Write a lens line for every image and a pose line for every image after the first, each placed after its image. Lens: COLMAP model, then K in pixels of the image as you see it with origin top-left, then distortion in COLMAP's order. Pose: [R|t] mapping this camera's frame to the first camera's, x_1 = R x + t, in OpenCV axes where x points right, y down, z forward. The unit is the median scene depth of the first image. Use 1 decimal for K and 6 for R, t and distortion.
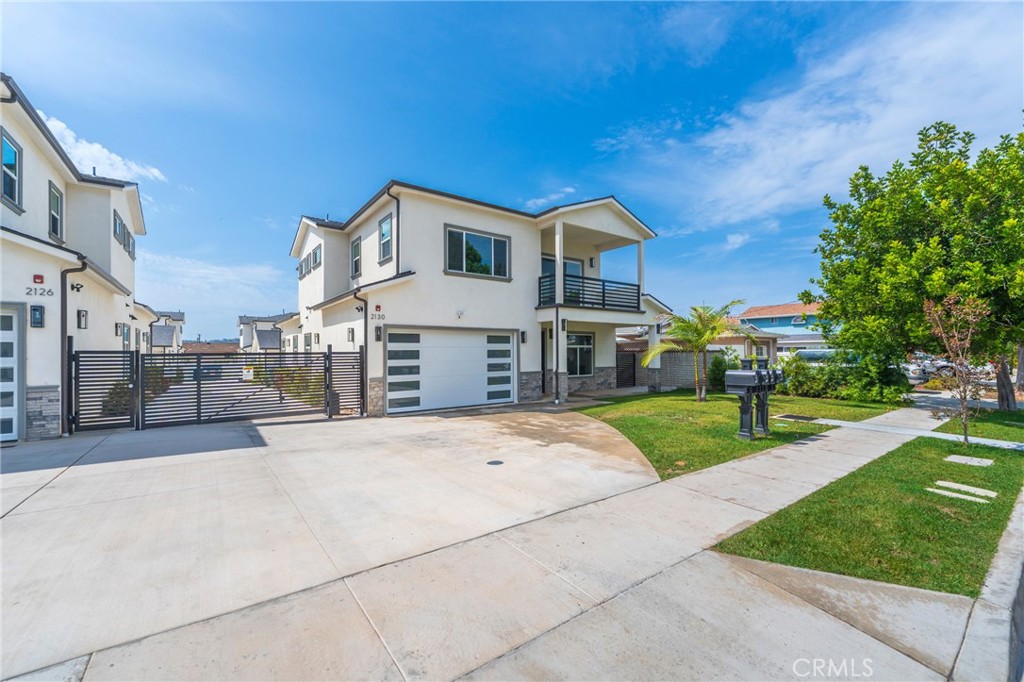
lens RADIAL K [[412.5, 0, 512.3], [0, 412.5, 339.3], [0, 0, 1]] dist [-0.001184, -0.000185]
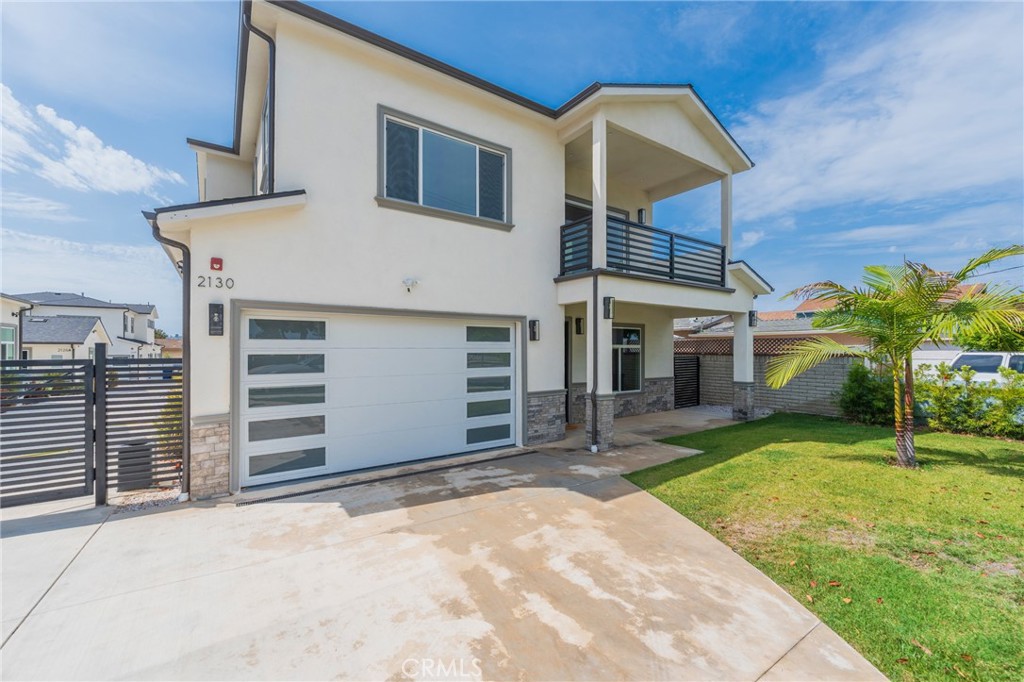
lens RADIAL K [[412.5, 0, 512.3], [0, 412.5, 339.3], [0, 0, 1]] dist [-0.001184, -0.000185]
pose [[0.999532, 0.003351, -0.030417, 0.015505], [-0.003204, 0.999983, 0.004907, 0.004411], [0.030433, -0.004808, 0.999525, 0.443918]]
